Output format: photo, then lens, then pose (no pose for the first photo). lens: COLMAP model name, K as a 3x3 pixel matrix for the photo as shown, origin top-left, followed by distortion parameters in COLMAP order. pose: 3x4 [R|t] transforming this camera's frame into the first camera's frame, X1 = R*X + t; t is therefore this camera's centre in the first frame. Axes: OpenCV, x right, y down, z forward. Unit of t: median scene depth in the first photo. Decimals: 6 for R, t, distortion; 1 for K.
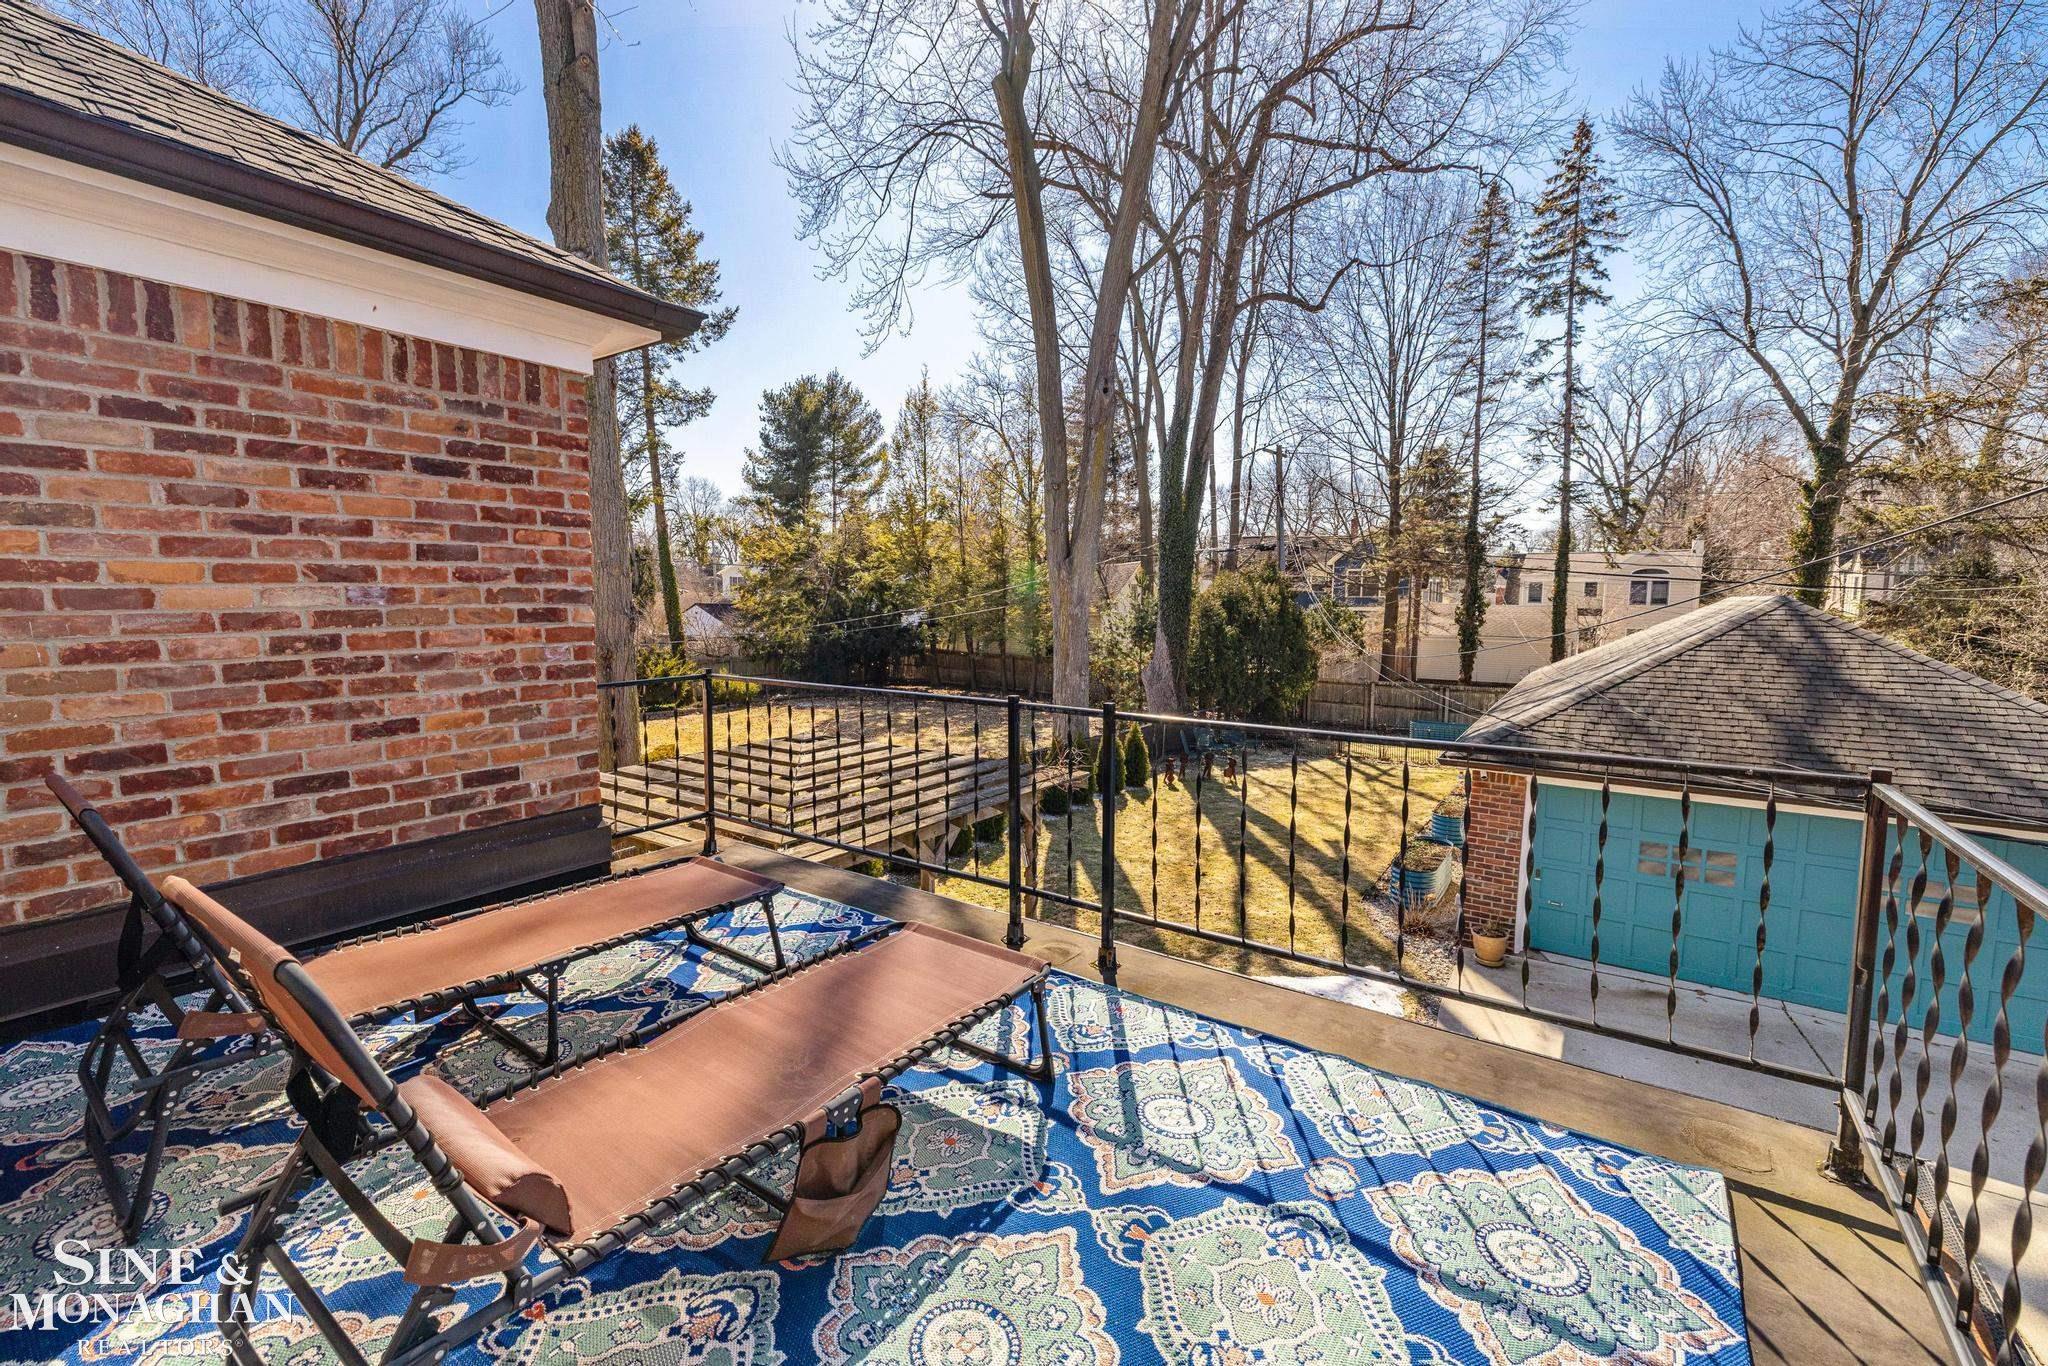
lens RADIAL K [[889.5, 0, 1014.1], [0, 889.5, 684.8], [0, 0, 1]] dist [0.001321, 0.000269]
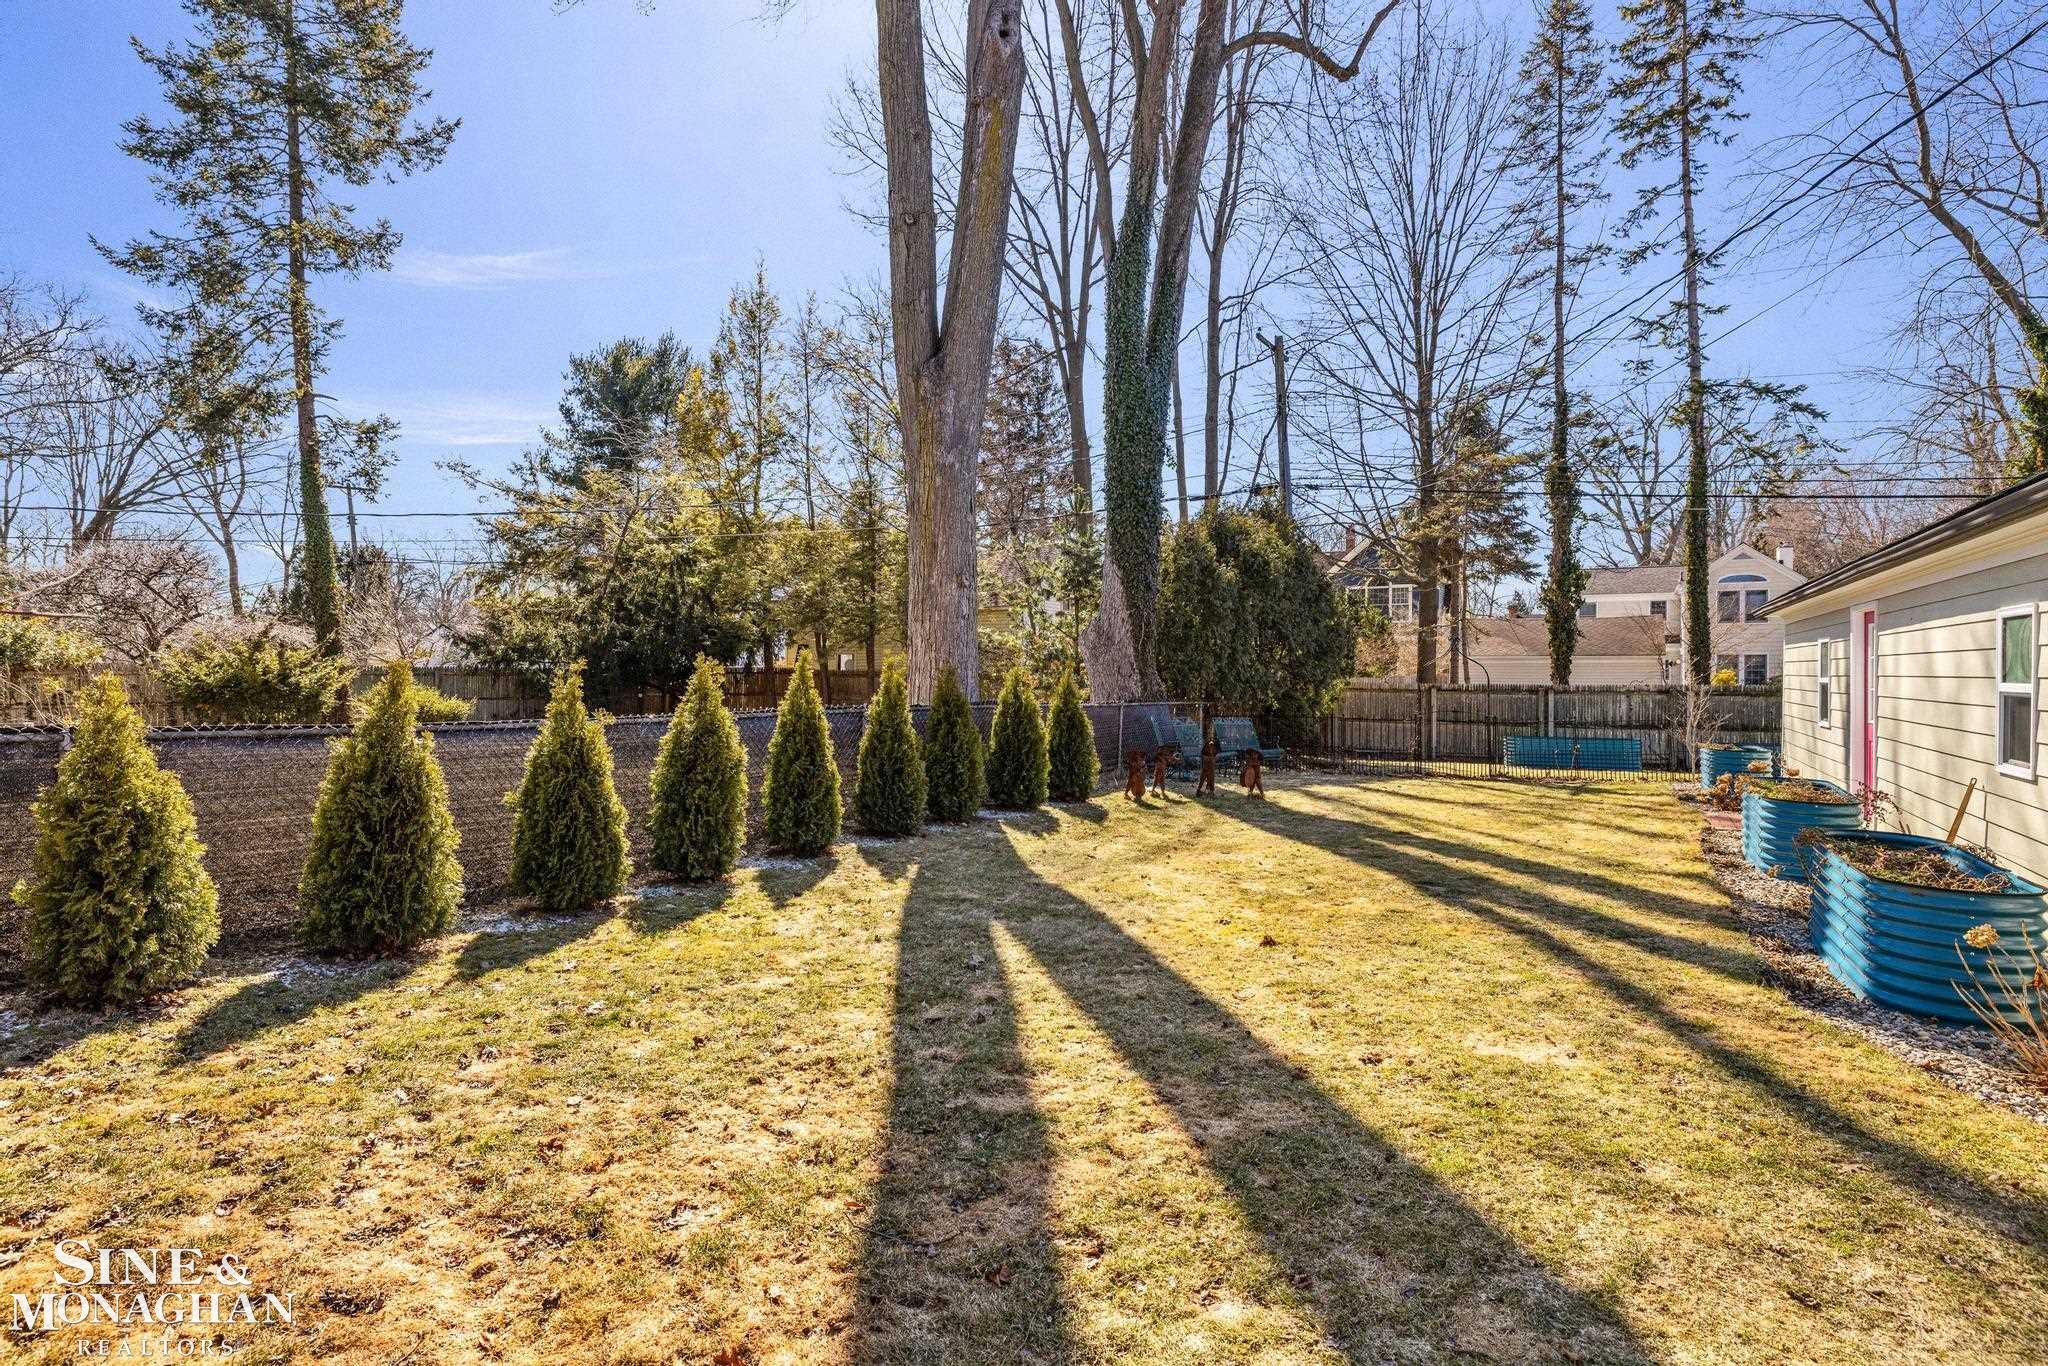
lens RADIAL K [[1033.4, 0, 1027.7], [0, 1033.4, 676.4], [0, 0, 1]] dist [-0.002699, -0.000442]
pose [[0.995652, 0.004932, 0.093022, 0.037794], [0.005683, 0.993521, -0.113507, 0.070396], [-0.092980, 0.113542, 0.989173, 0.270225]]
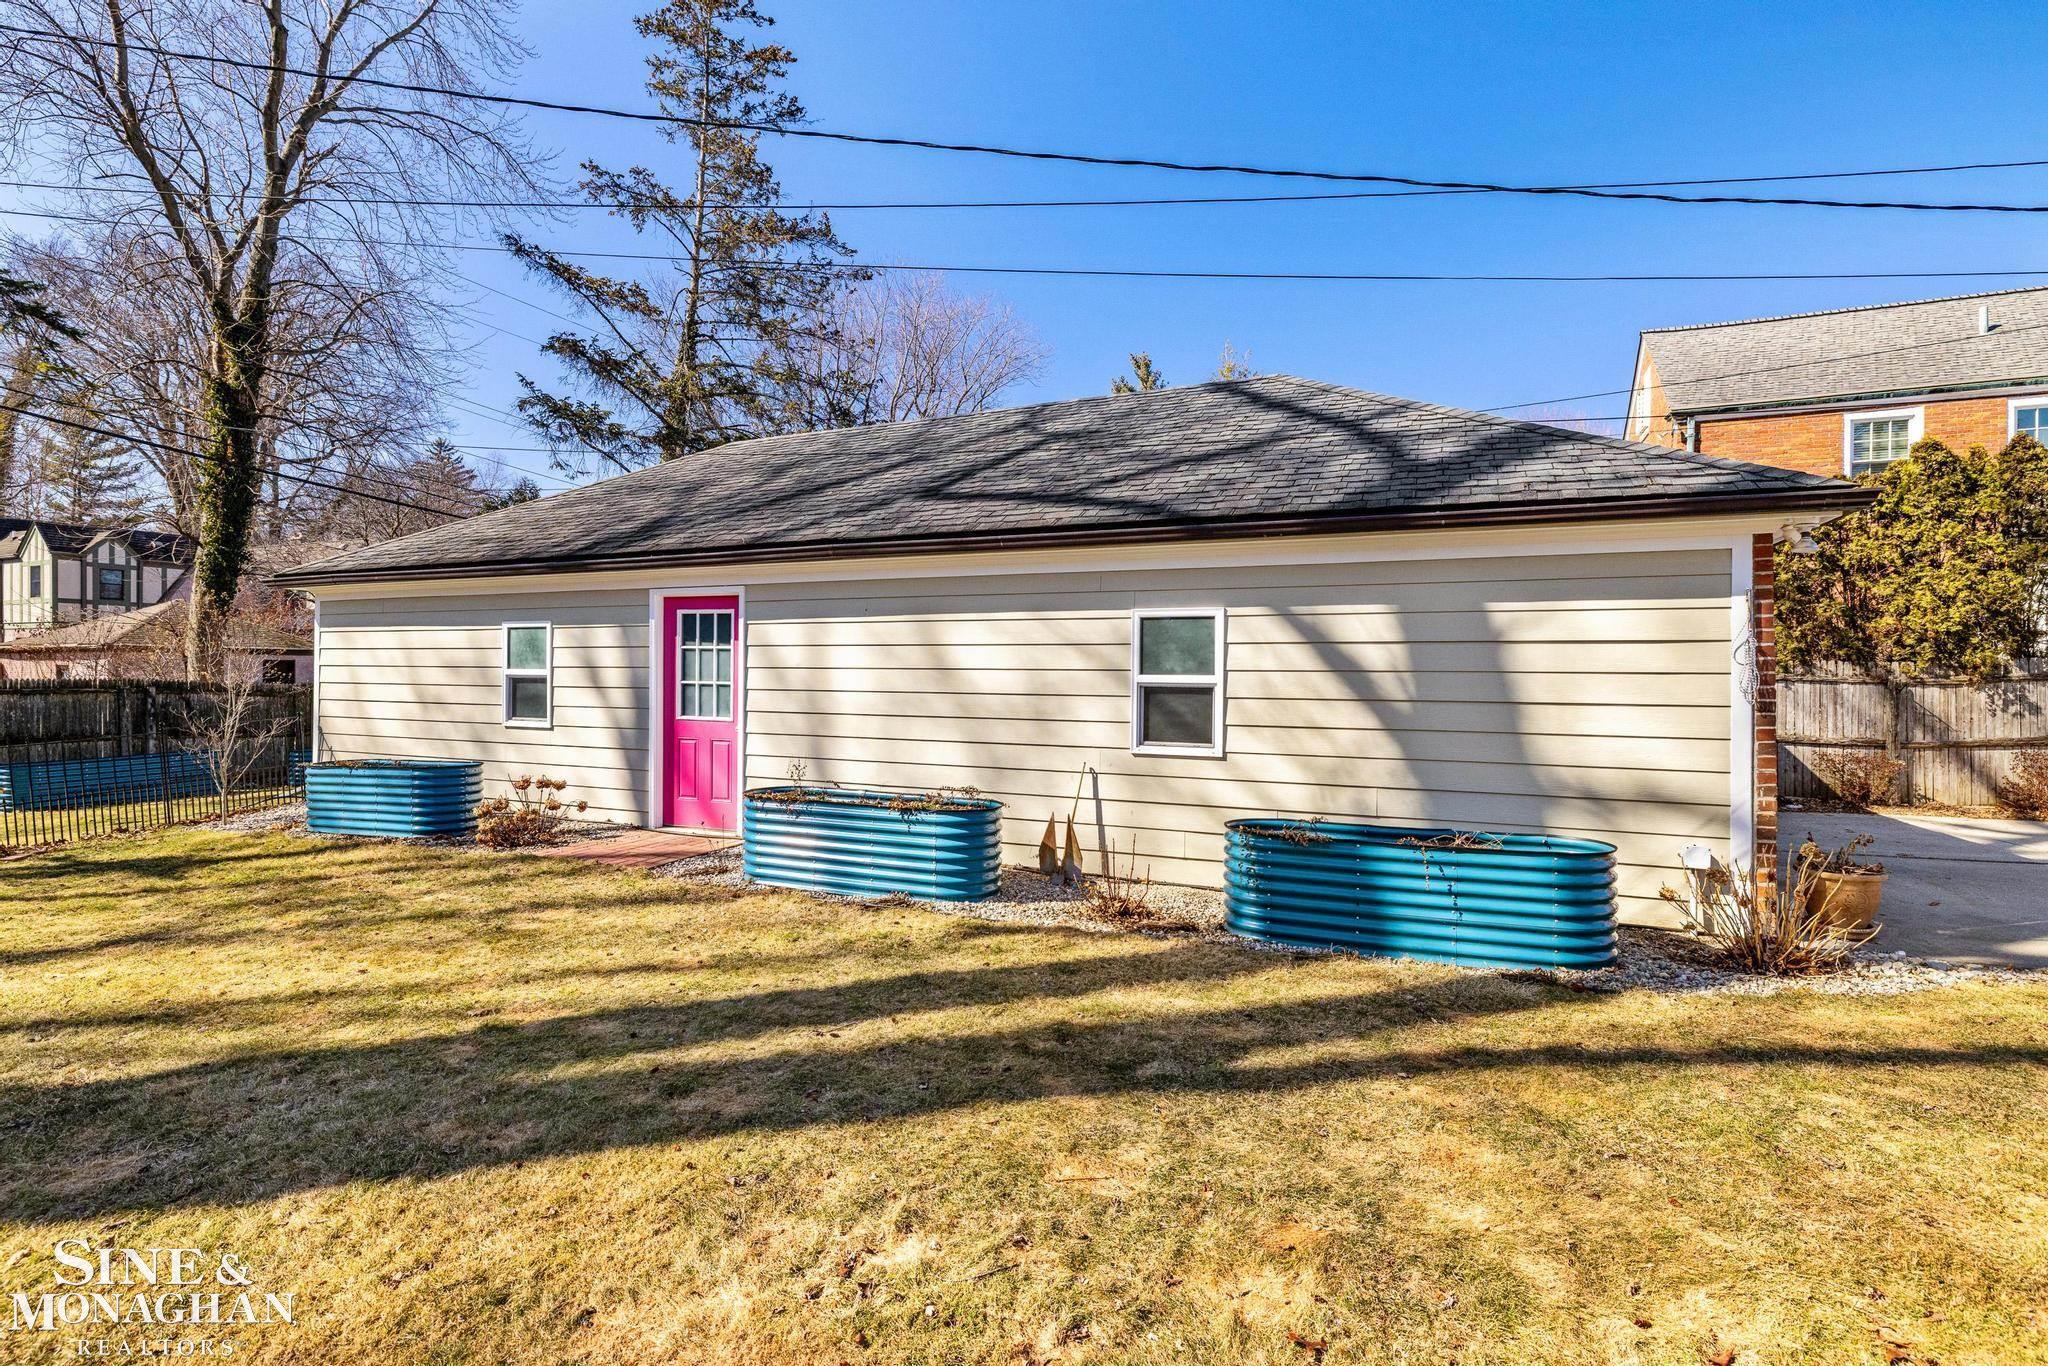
lens RADIAL K [[994.6, 0, 1024.4], [0, 994.6, 675.7], [0, 0, 1]] dist [0.011282, -0.001636]
pose [[-0.187469, -0.001337, 0.982270, 0.034208], [0.110385, 0.993636, 0.022420, 0.041721], [-0.976048, 0.112631, -0.186129, 0.522747]]
